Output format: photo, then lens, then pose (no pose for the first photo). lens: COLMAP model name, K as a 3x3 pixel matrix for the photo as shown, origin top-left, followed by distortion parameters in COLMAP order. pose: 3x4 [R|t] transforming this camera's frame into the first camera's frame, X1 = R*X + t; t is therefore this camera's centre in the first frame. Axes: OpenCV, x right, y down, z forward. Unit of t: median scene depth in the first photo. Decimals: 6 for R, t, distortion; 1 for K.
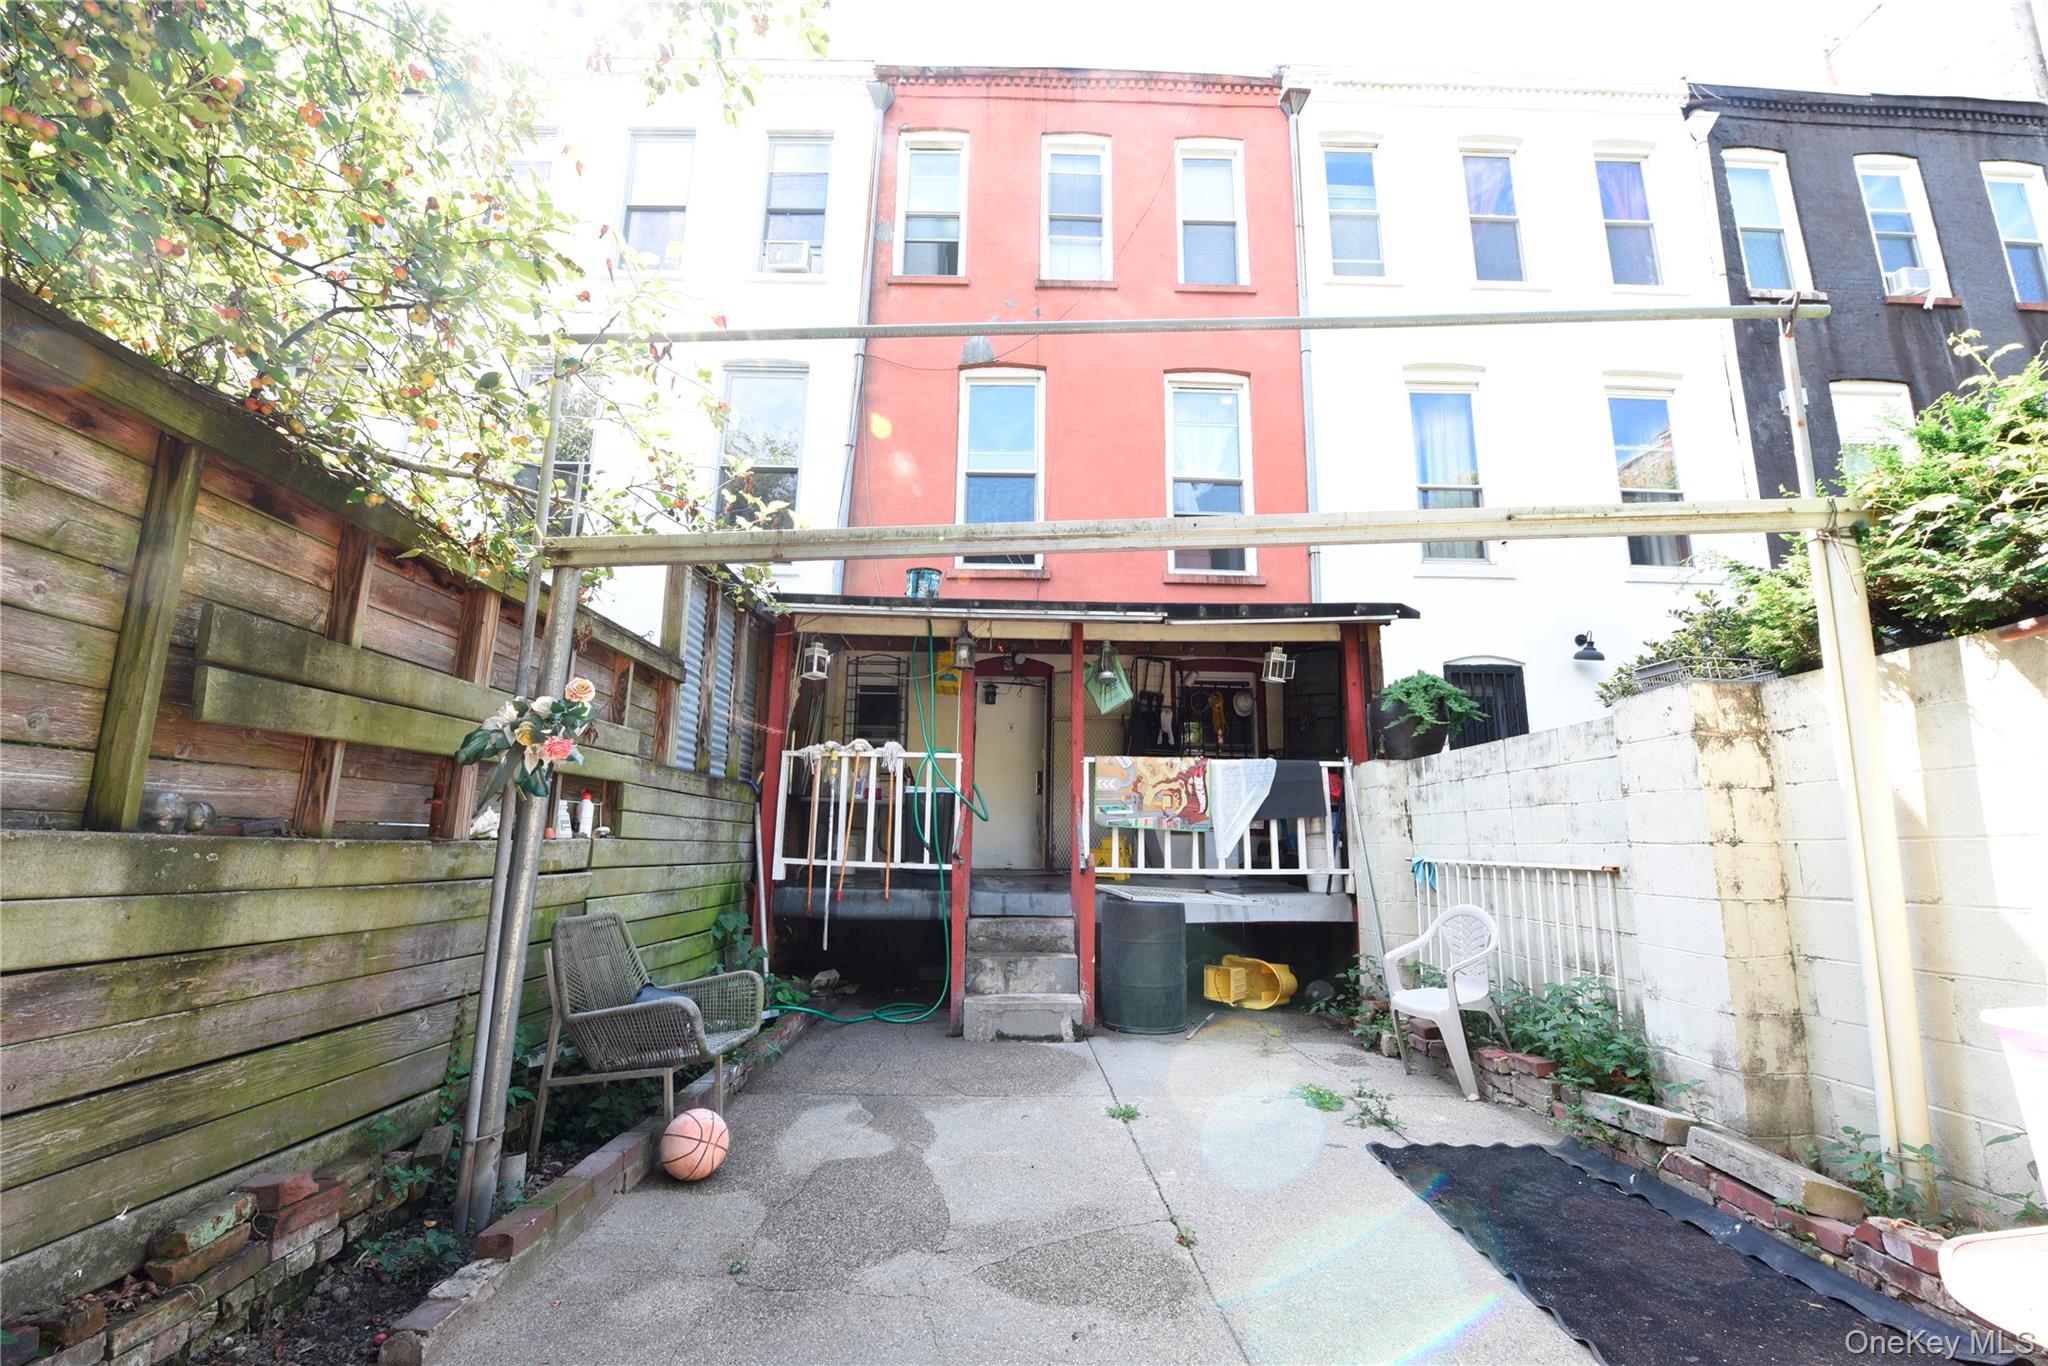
lens RADIAL K [[878.5, 0, 1030.8], [0, 878.5, 685.4], [0, 0, 1]] dist [-0.001708, -0.000195]
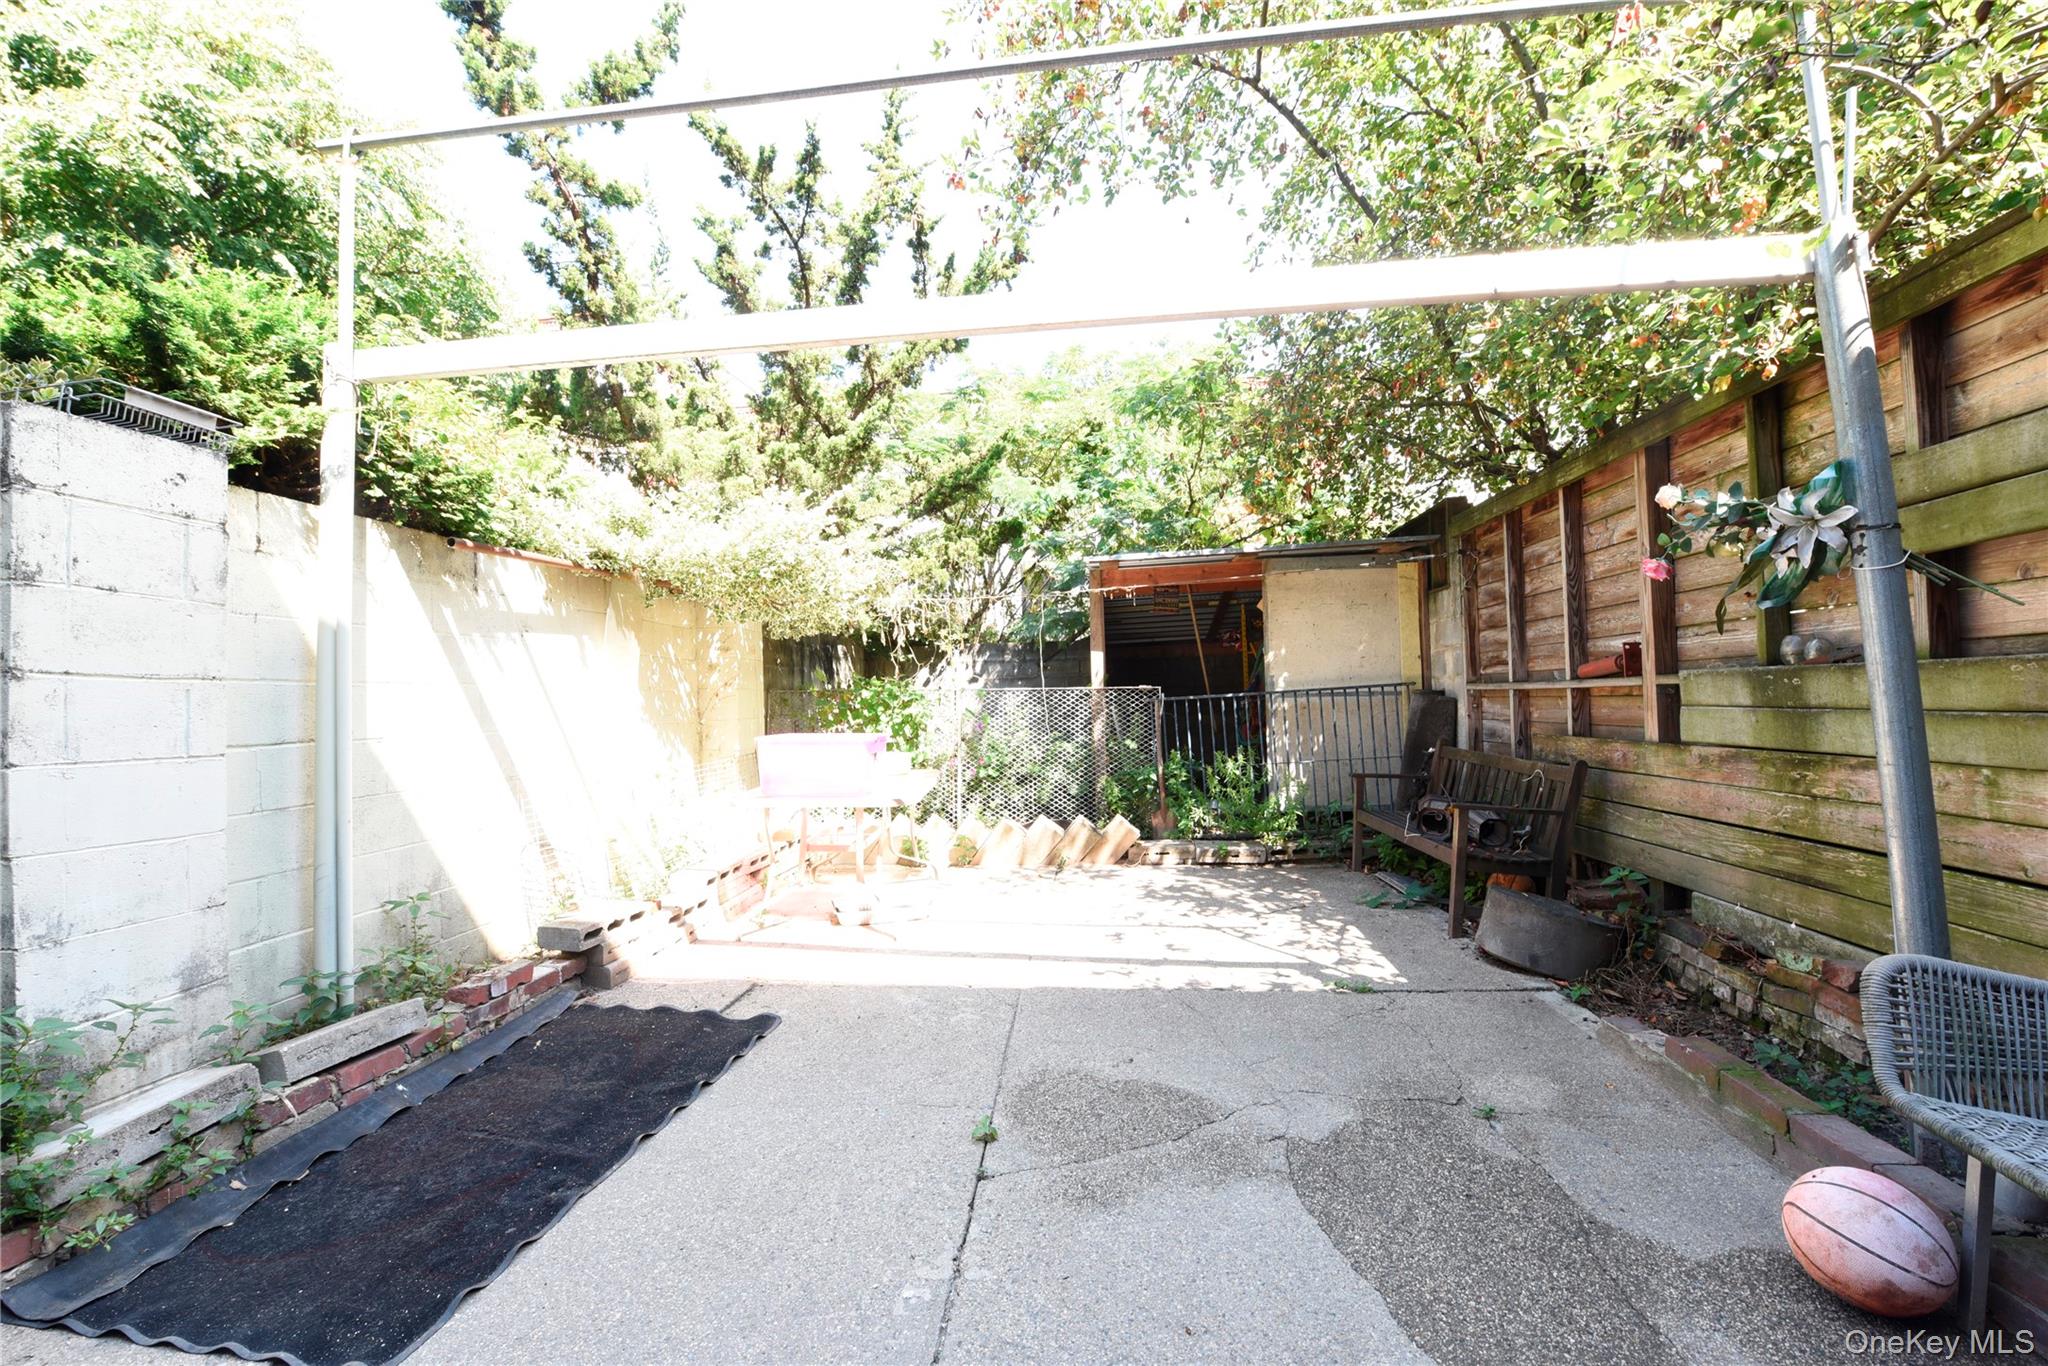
lens RADIAL K [[841.0, 0, 1025.9], [0, 841.0, 690.1], [0, 0, 1]] dist [-0.000977, -0.000045]
pose [[-0.993486, 0.004581, 0.113865, 0.059995], [-0.017660, 0.980931, -0.193550, 0.474563], [-0.112580, -0.194300, -0.974460, 2.367194]]
